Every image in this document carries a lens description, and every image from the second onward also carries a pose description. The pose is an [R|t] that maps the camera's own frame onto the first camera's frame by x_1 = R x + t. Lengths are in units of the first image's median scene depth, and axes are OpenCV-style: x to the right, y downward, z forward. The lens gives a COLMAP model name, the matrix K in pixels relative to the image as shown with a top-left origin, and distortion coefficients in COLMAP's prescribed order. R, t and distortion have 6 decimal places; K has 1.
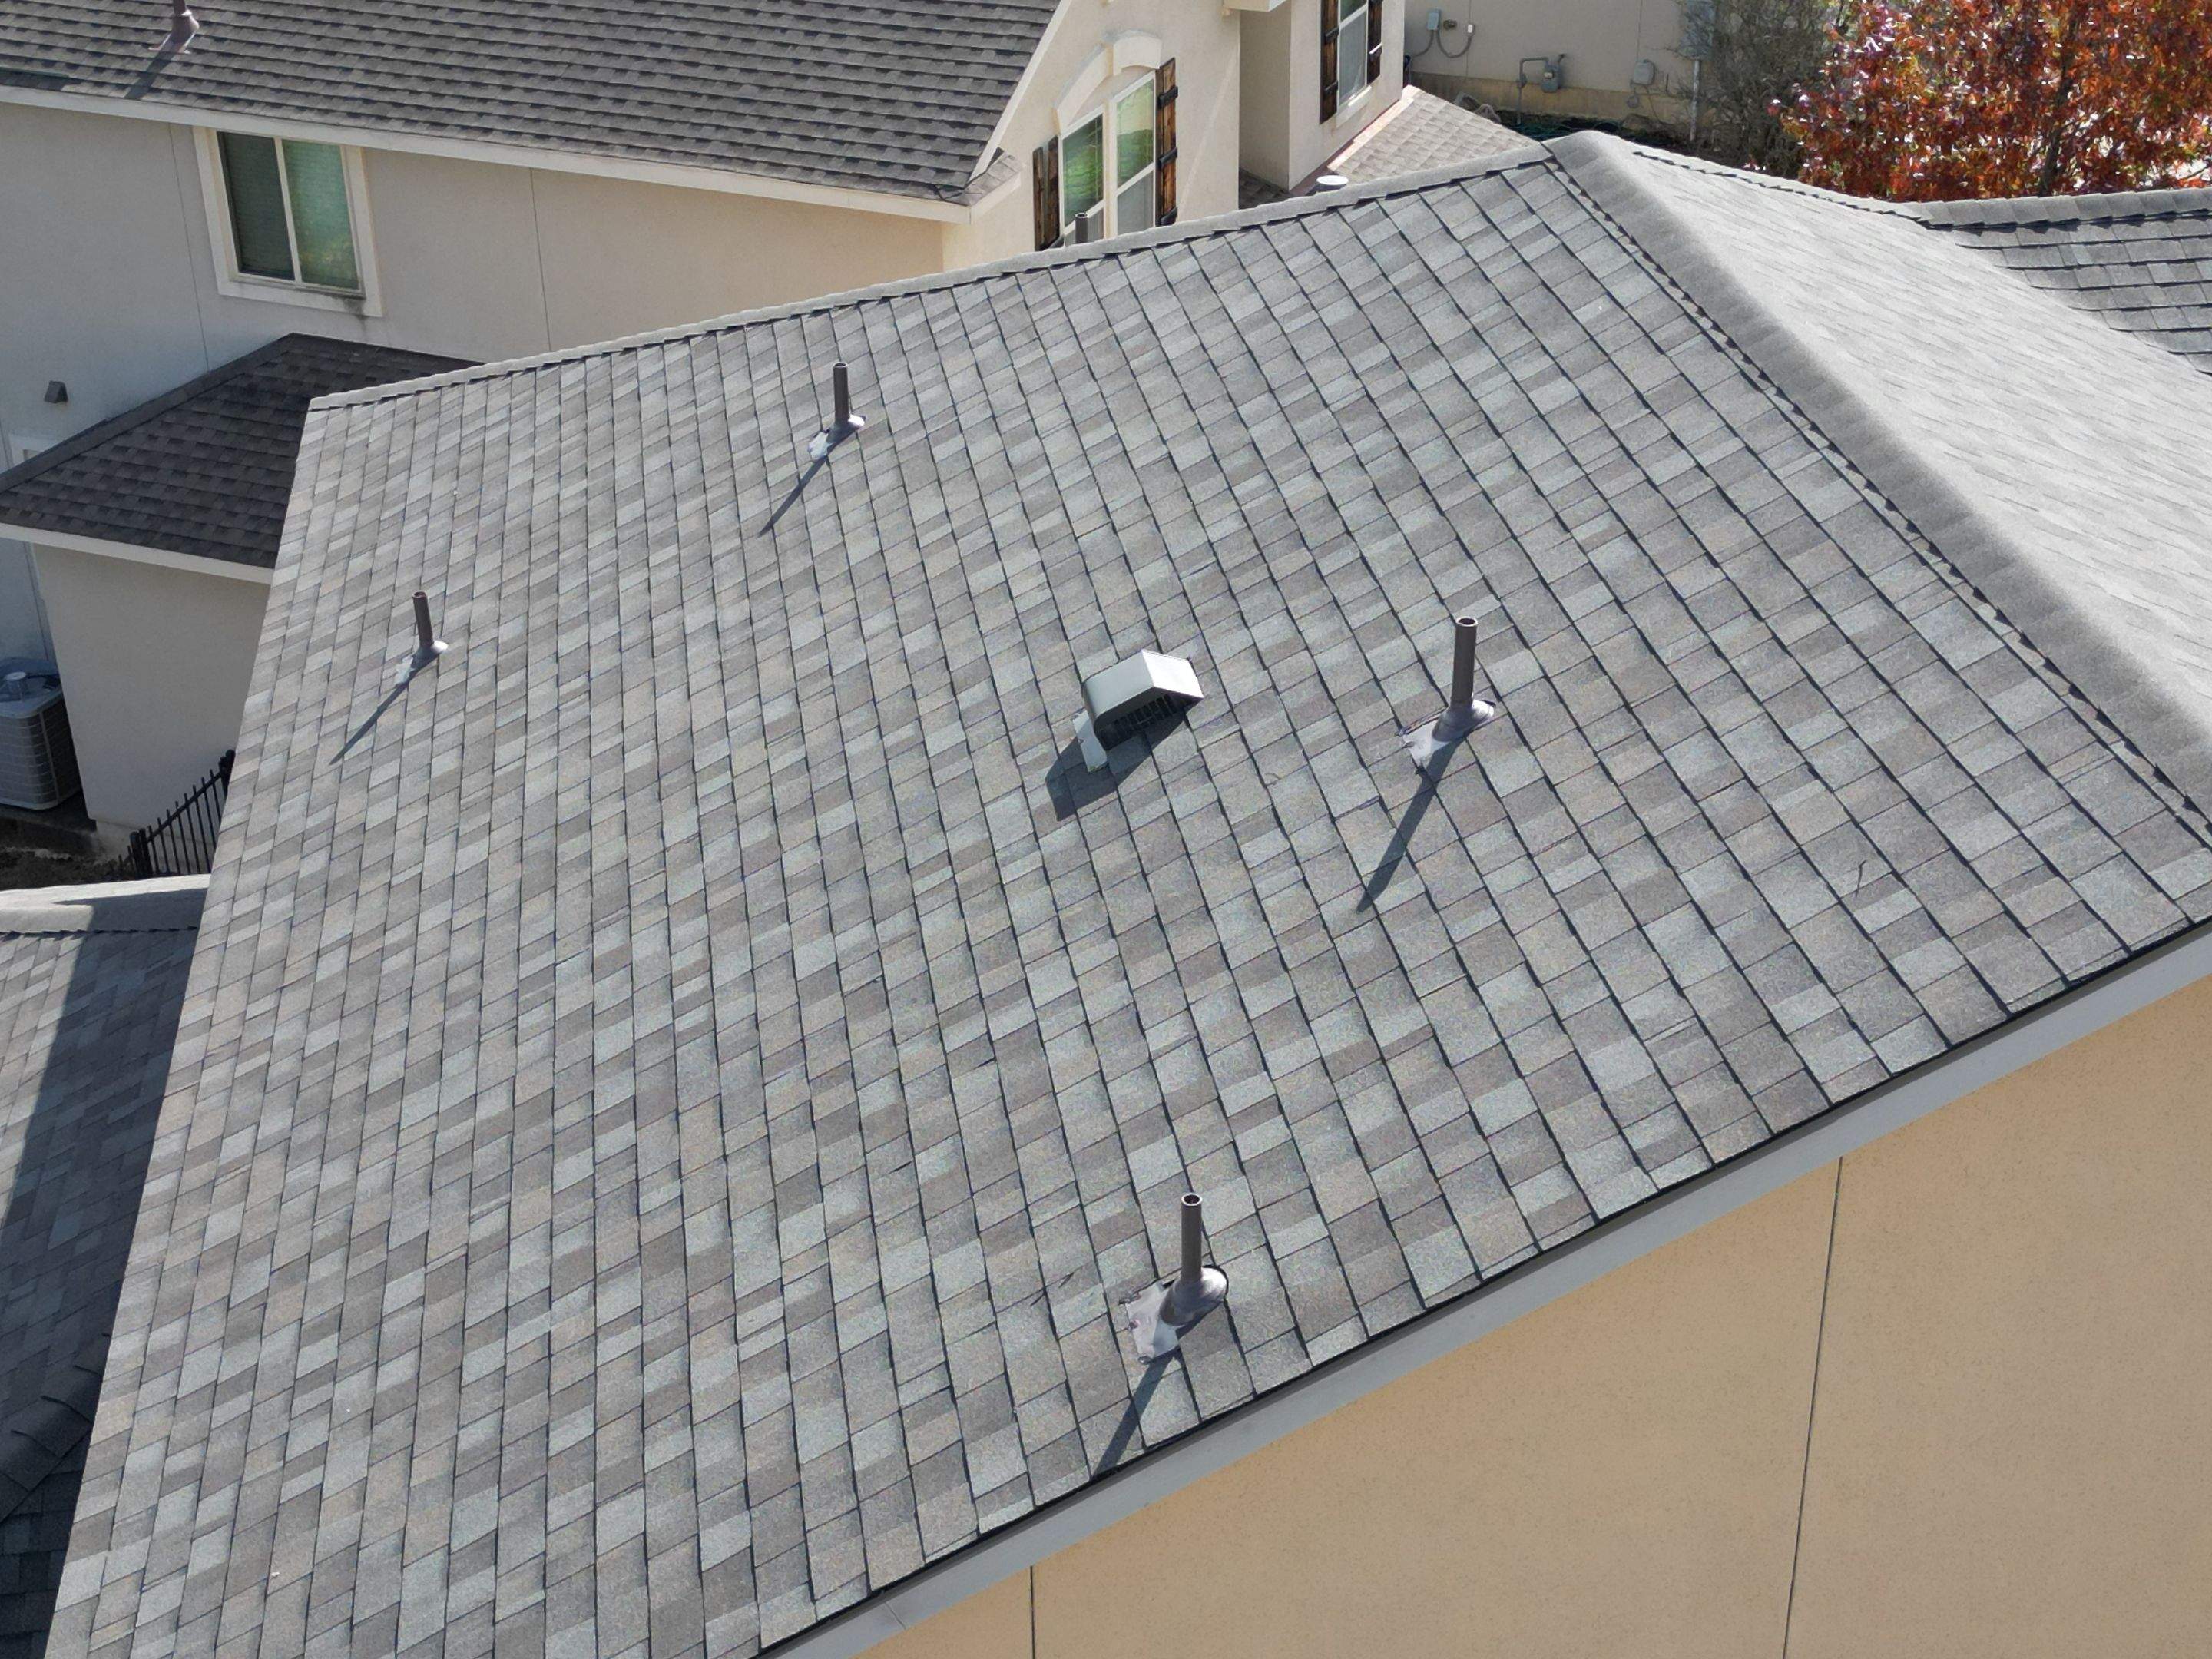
lens RADIAL K [[3067.4, 0, 1099.0], [0, 3067.4, 834.0], [0, 0, 1]] dist [0.195985, -0.599666]
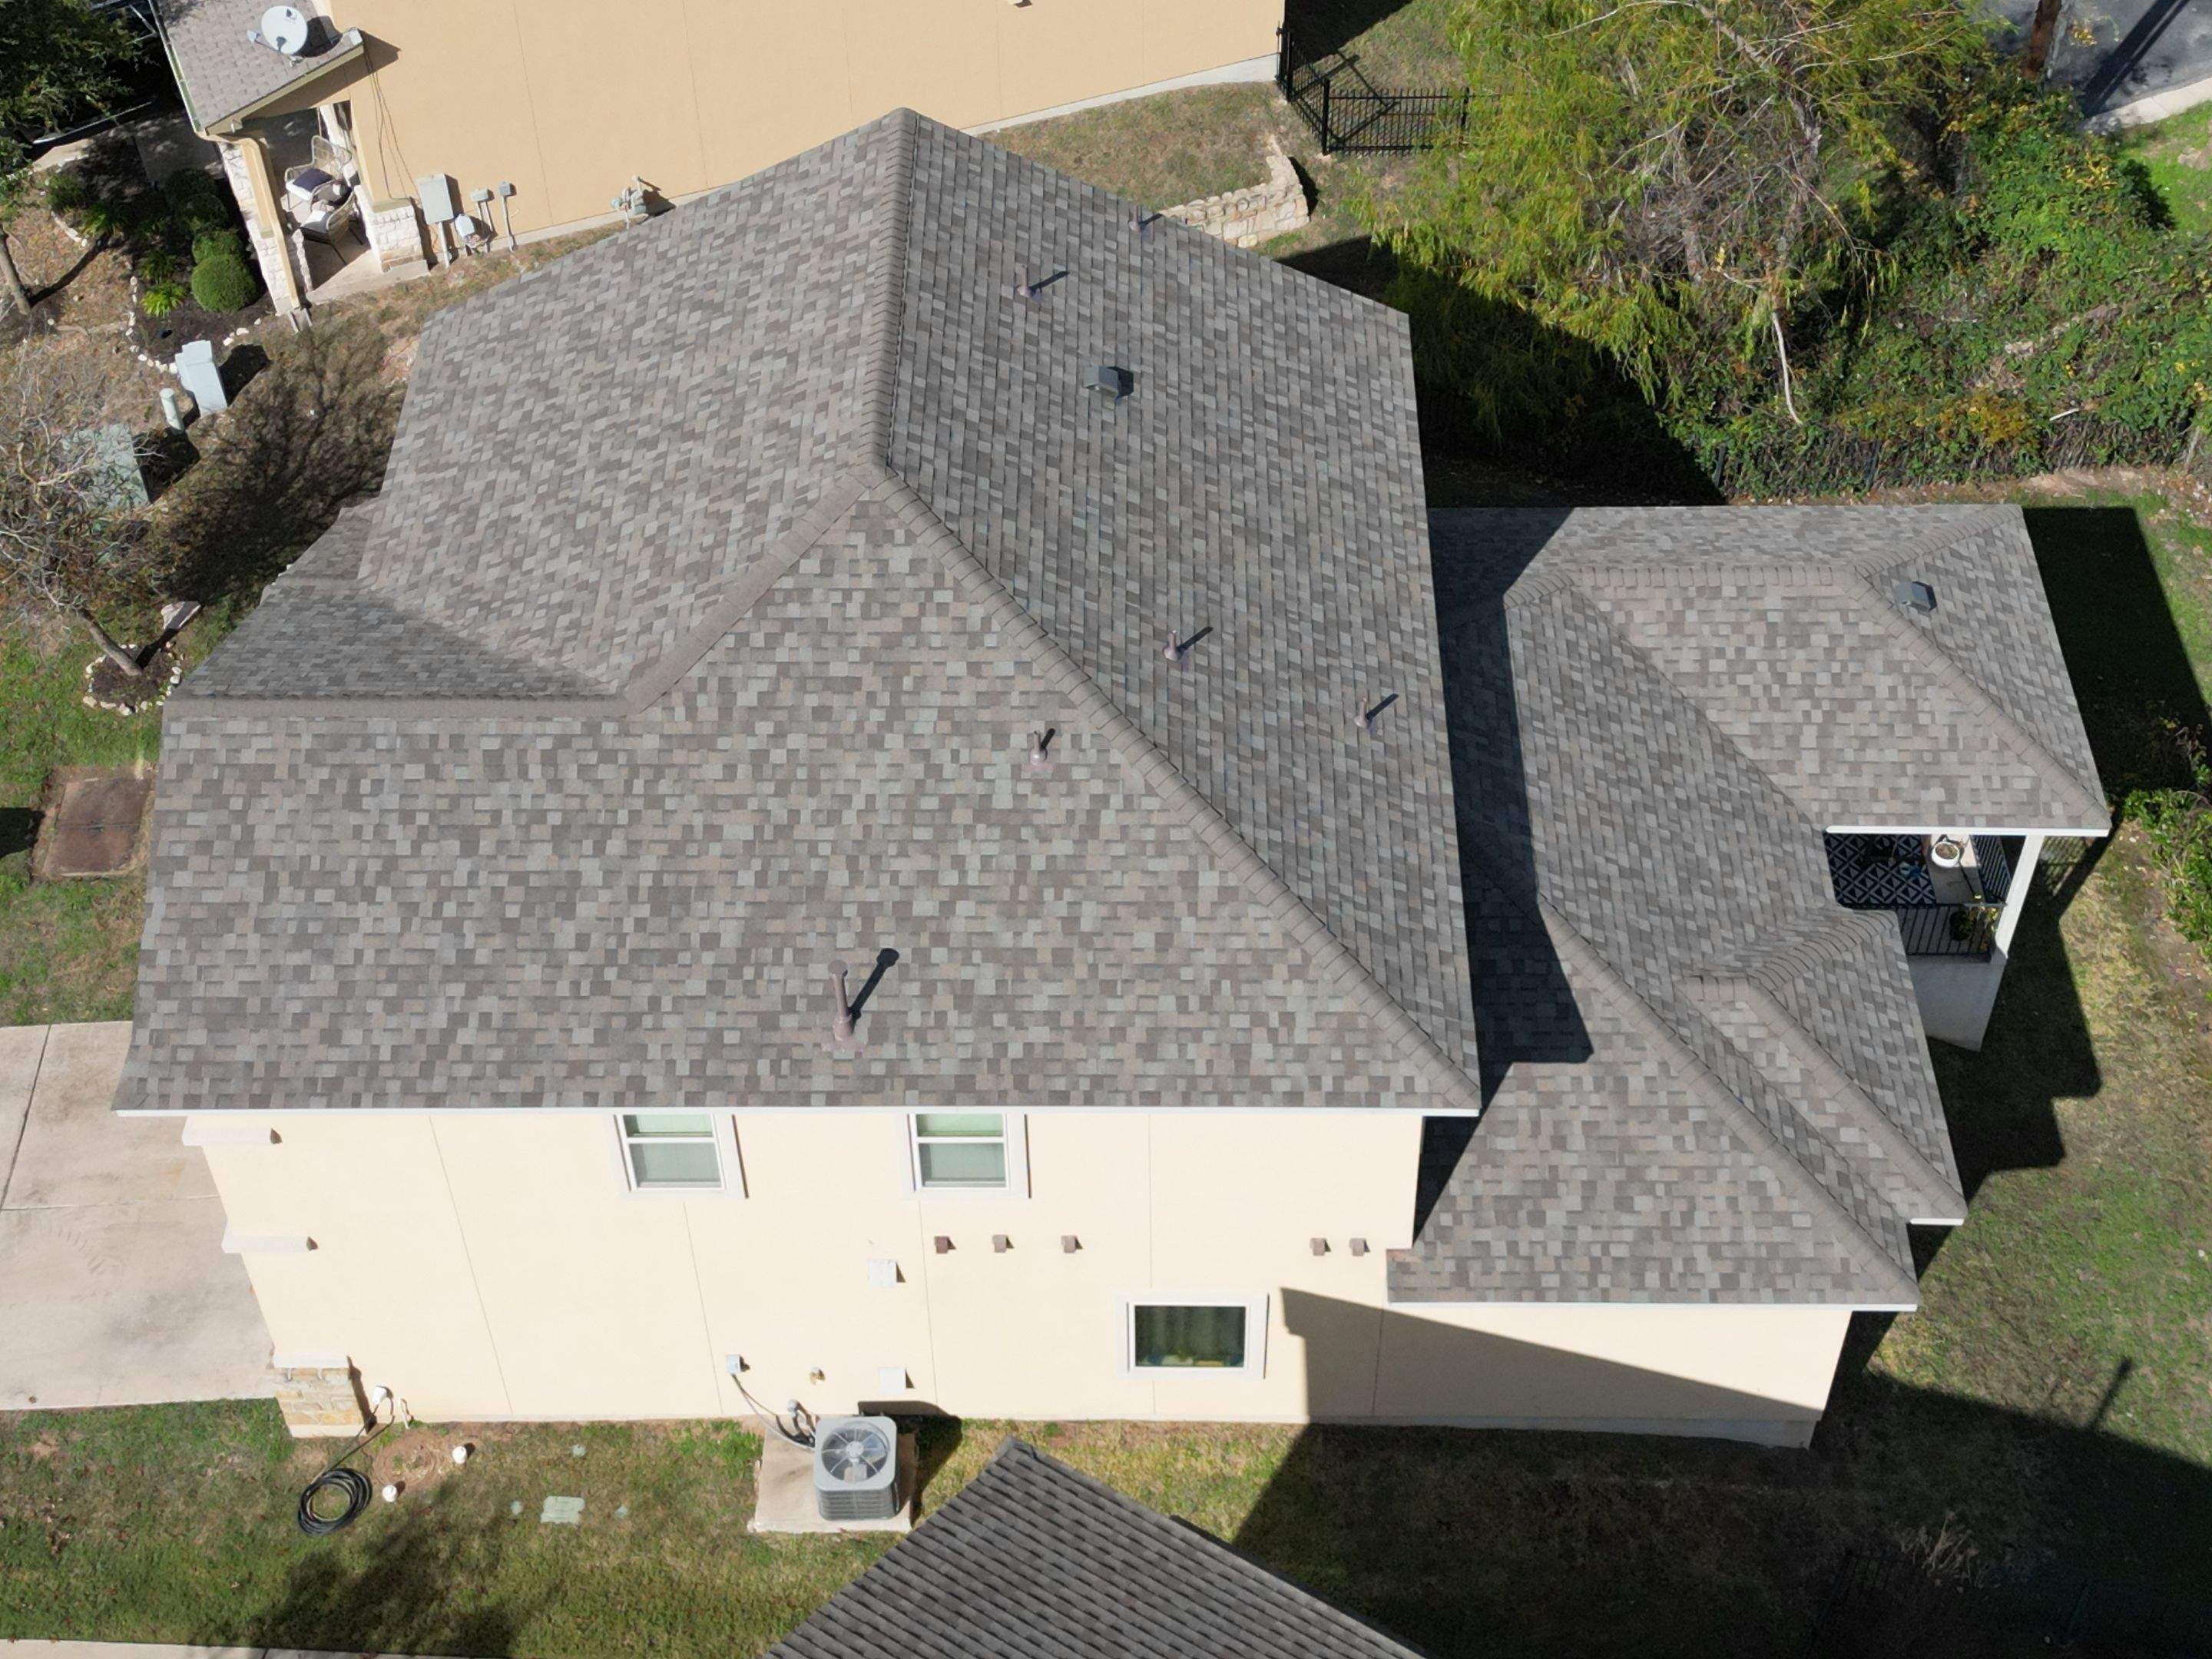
lens RADIAL K [[3067.4, 0, 1099.0], [0, 3067.4, 834.0], [0, 0, 1]] dist [0.195985, -0.599666]
pose [[-0.987042, -0.097285, 0.127610, -0.201515], [0.099230, 0.254906, 0.961861, -1.382975], [-0.126104, 0.962059, -0.241949, 1.032444]]
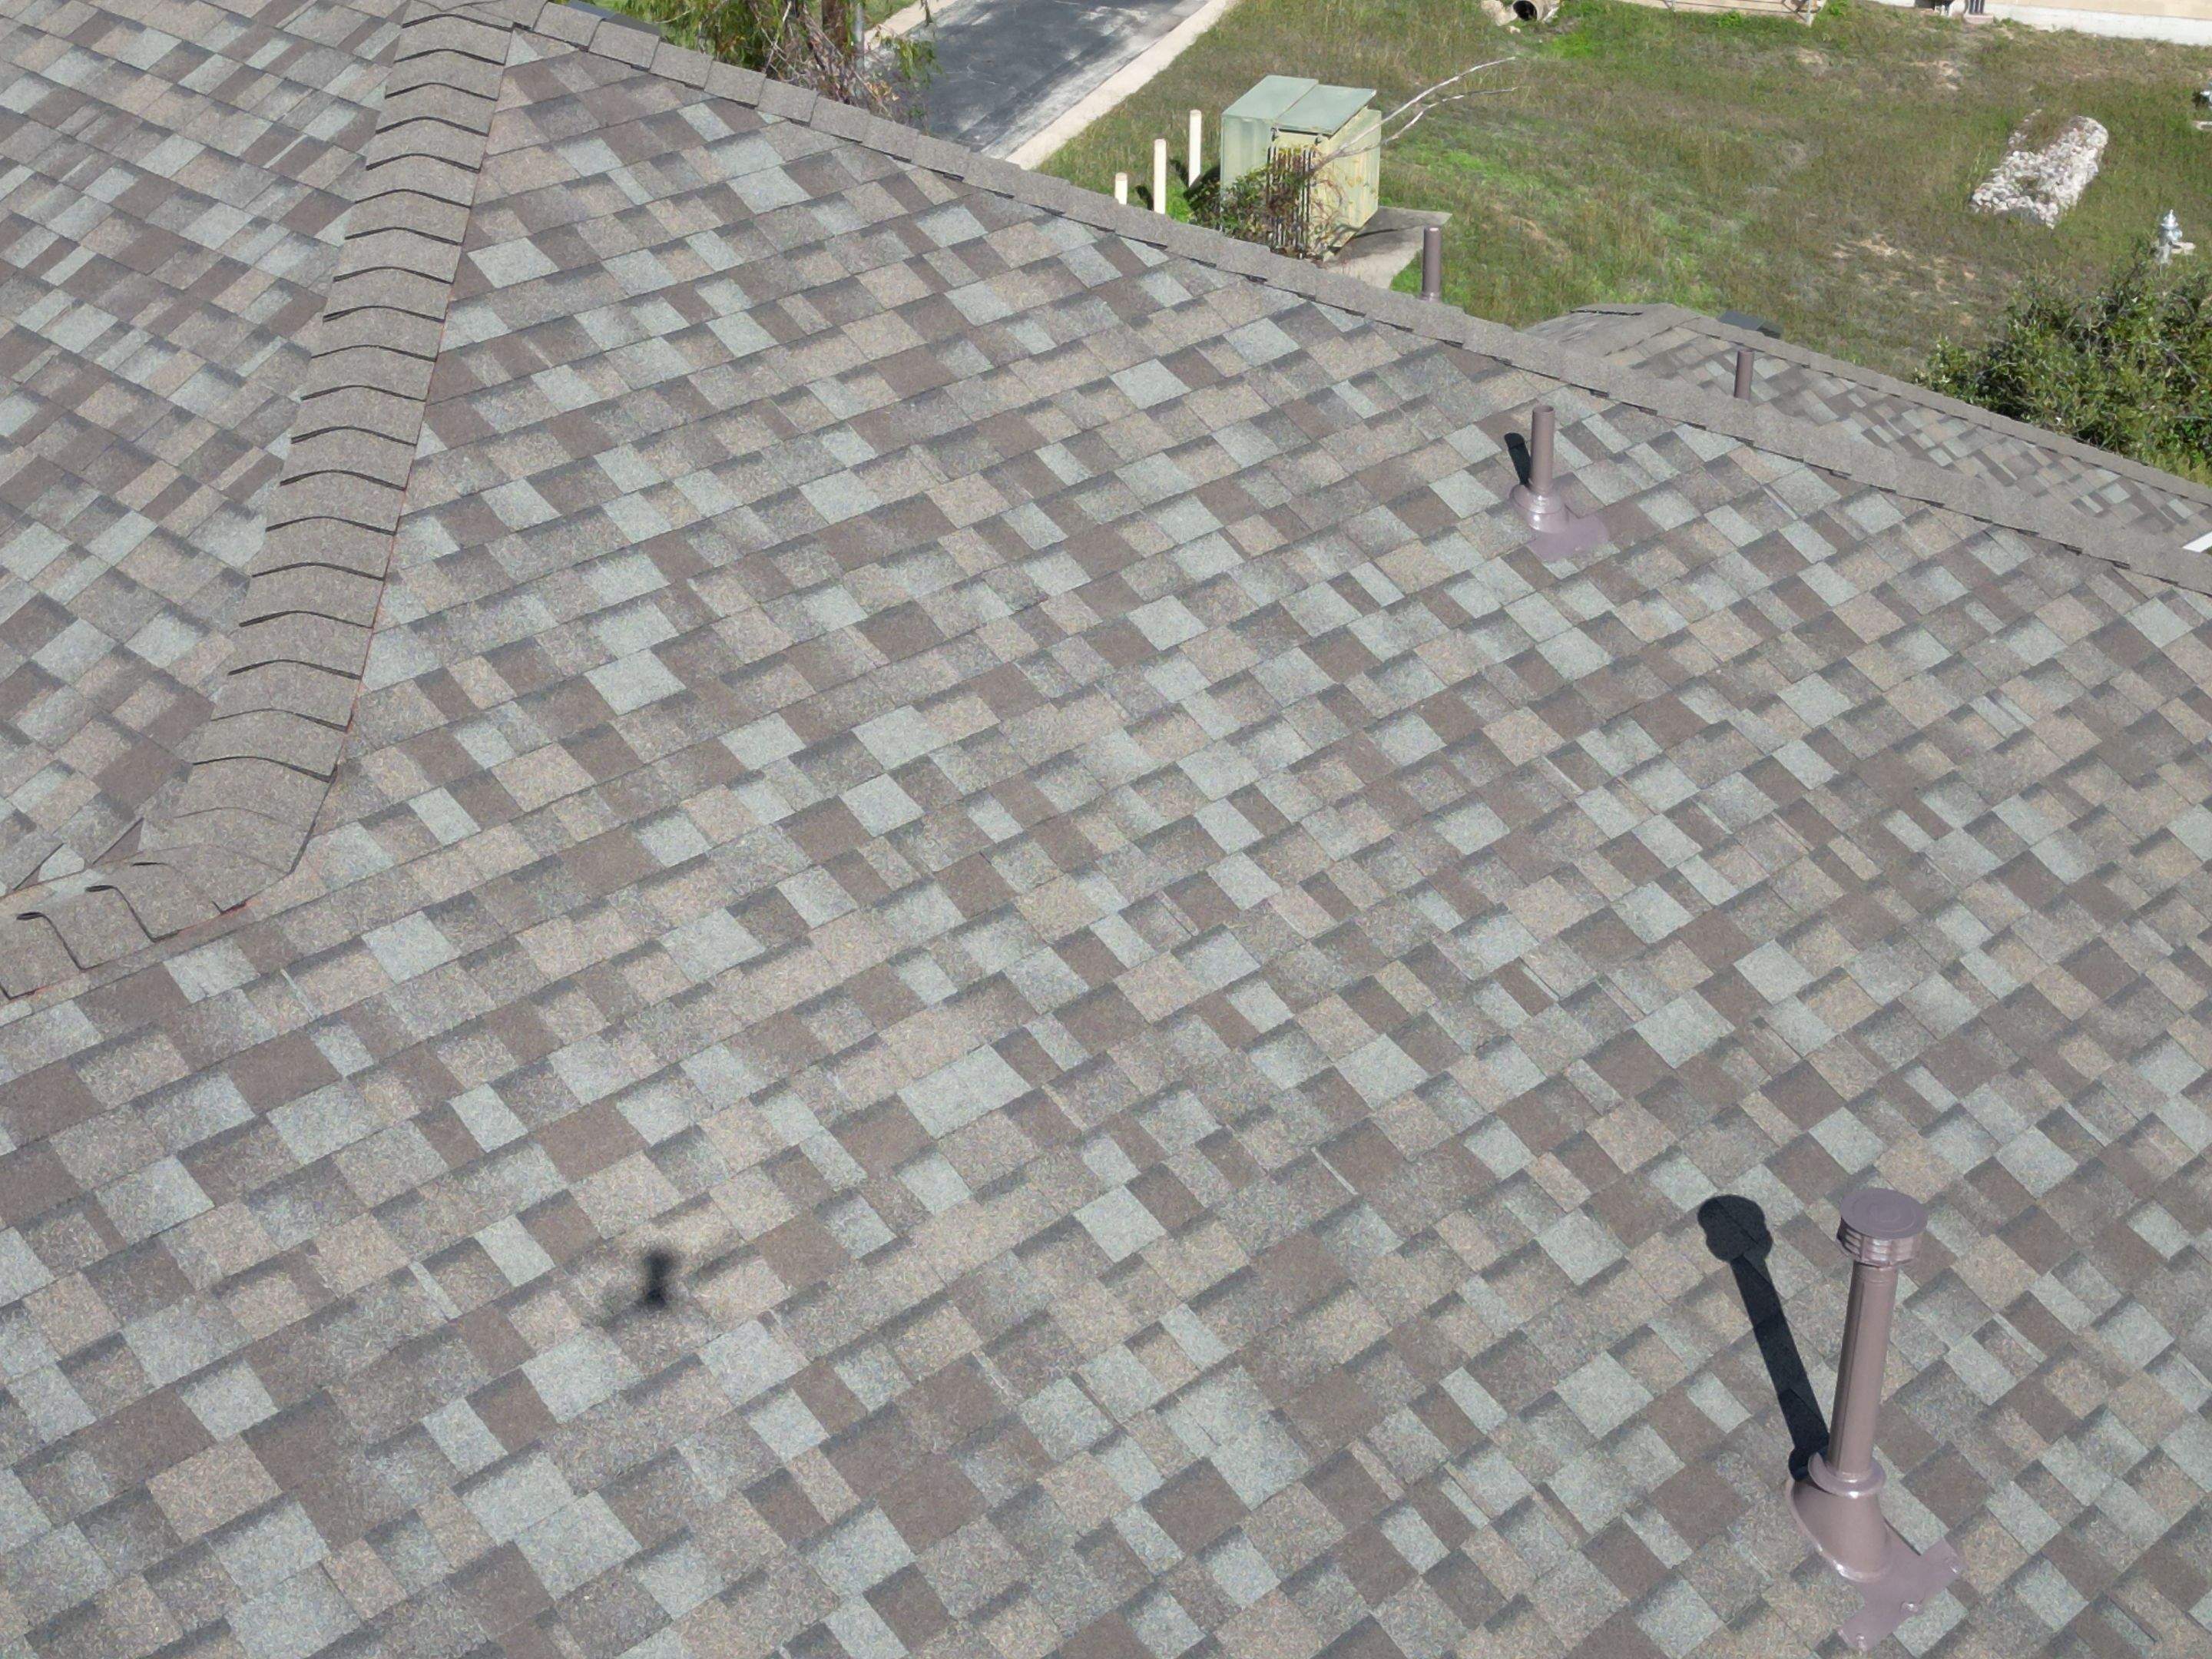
lens RADIAL K [[3067.4, 0, 1099.0], [0, 3067.4, 834.0], [0, 0, 1]] dist [0.195985, -0.599666]
pose [[-0.816115, 0.301222, -0.493175, 0.252787], [-0.257607, 0.574296, 0.777061, -0.395542], [0.517296, 0.761216, -0.391095, 0.842401]]
